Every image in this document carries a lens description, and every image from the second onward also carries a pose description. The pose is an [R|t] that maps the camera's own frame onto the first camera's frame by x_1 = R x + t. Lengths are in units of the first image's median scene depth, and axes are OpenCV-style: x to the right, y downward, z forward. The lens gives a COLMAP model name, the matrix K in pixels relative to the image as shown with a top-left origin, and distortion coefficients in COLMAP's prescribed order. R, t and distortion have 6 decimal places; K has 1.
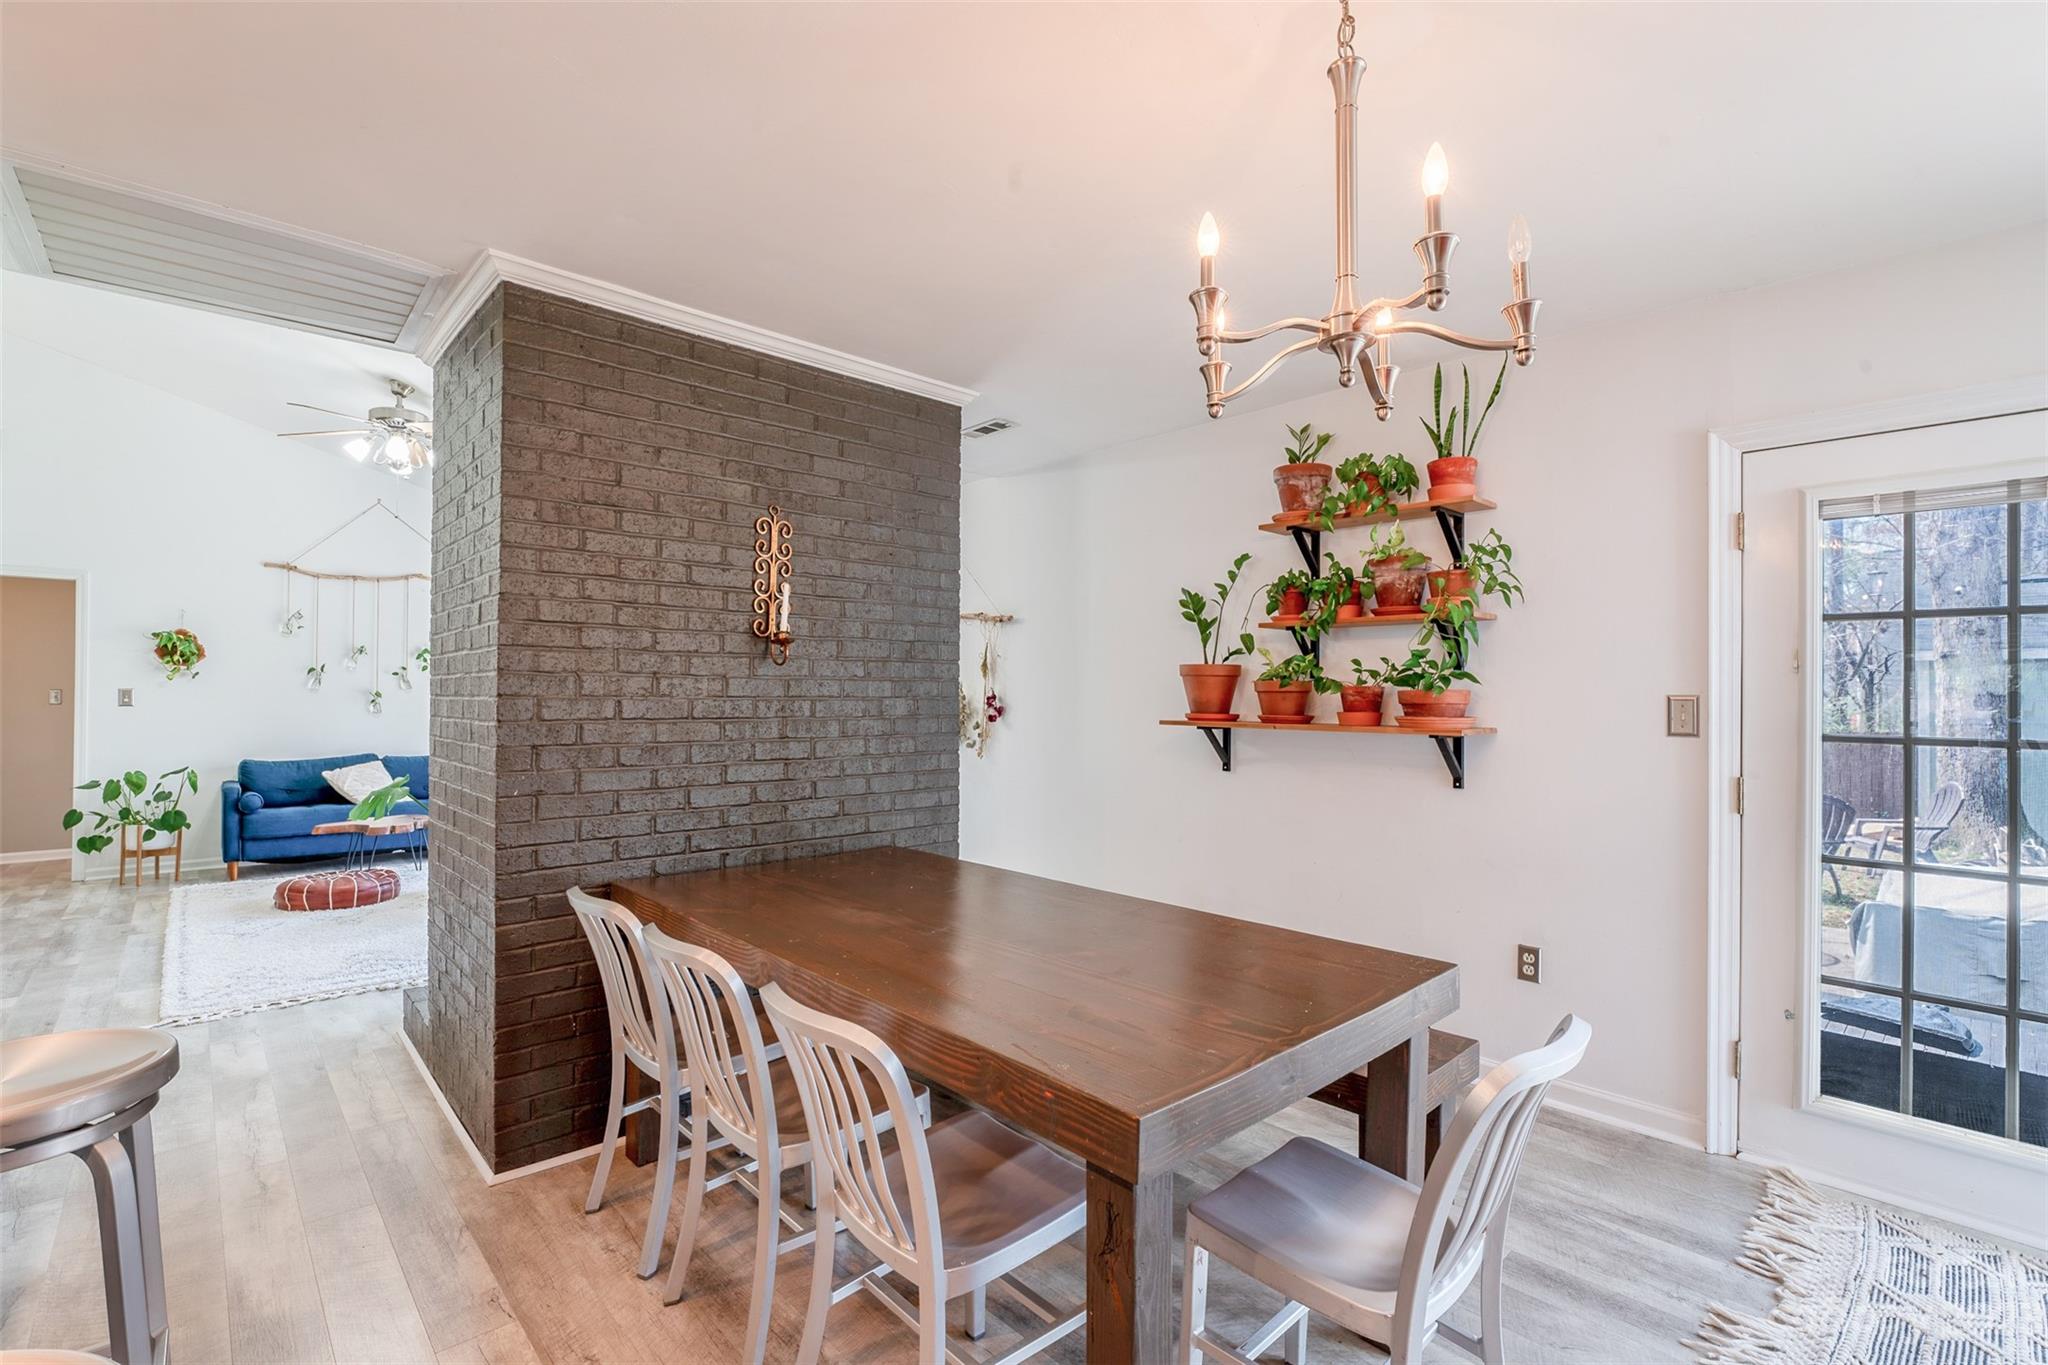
lens RADIAL K [[922.8, 0, 1021.8], [0, 922.8, 685.3], [0, 0, 1]] dist [-0.016473, 0.002534]
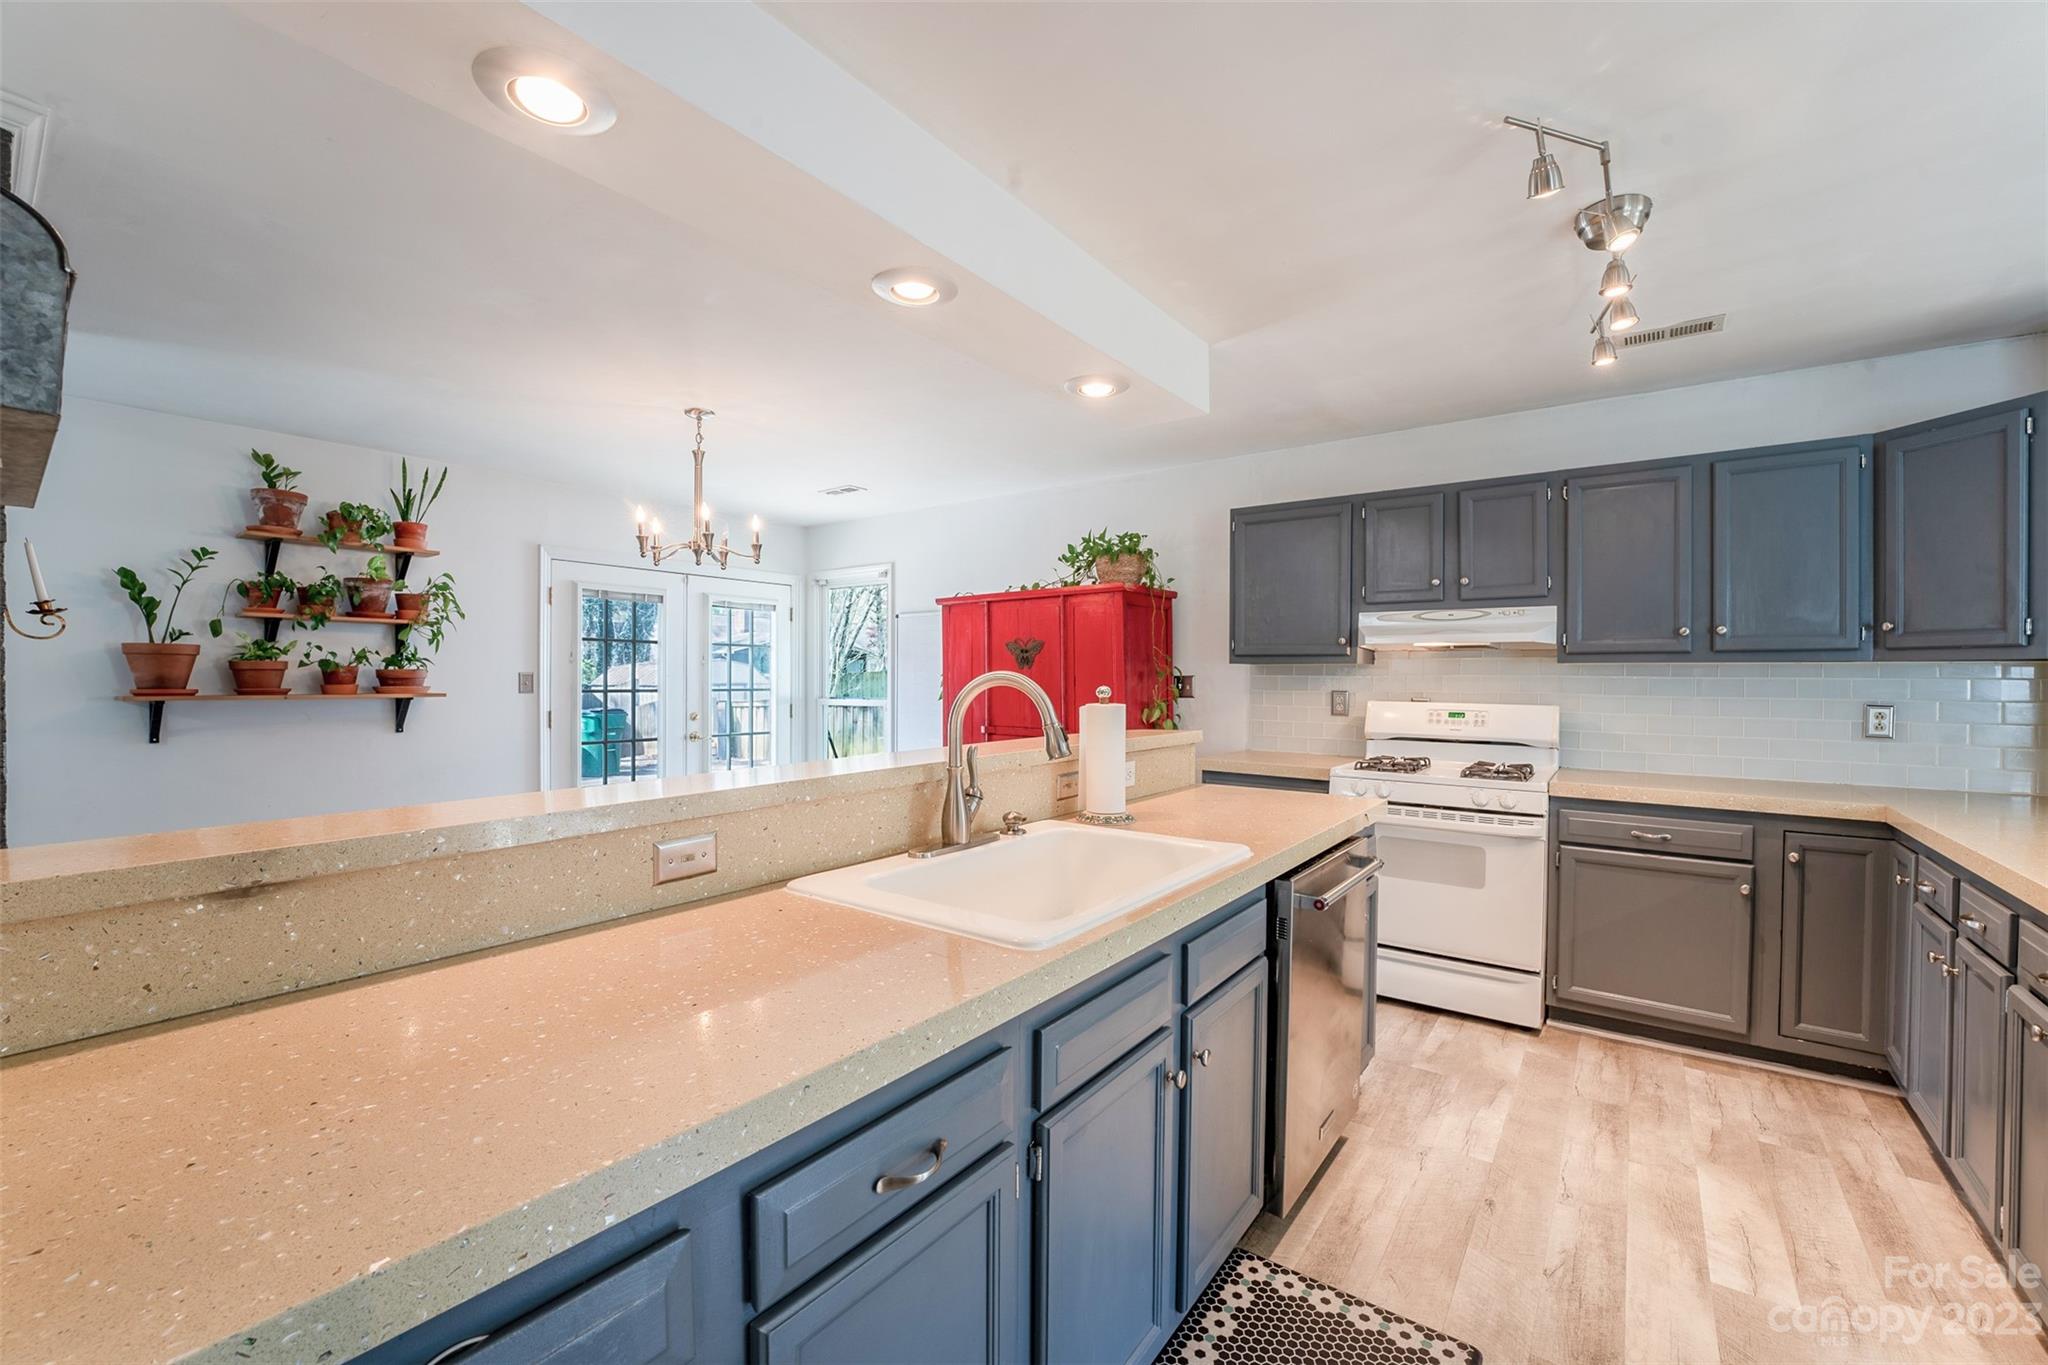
lens RADIAL K [[825.2, 0, 1012.9], [0, 825.2, 680.8], [0, 0, 1]] dist [-0.021471, 0.000846]
pose [[-0.167218, -0.010286, 0.985866, -1.054328], [-0.012482, 0.999888, 0.008315, 0.000445], [-0.985841, -0.010915, -0.167327, 0.207977]]
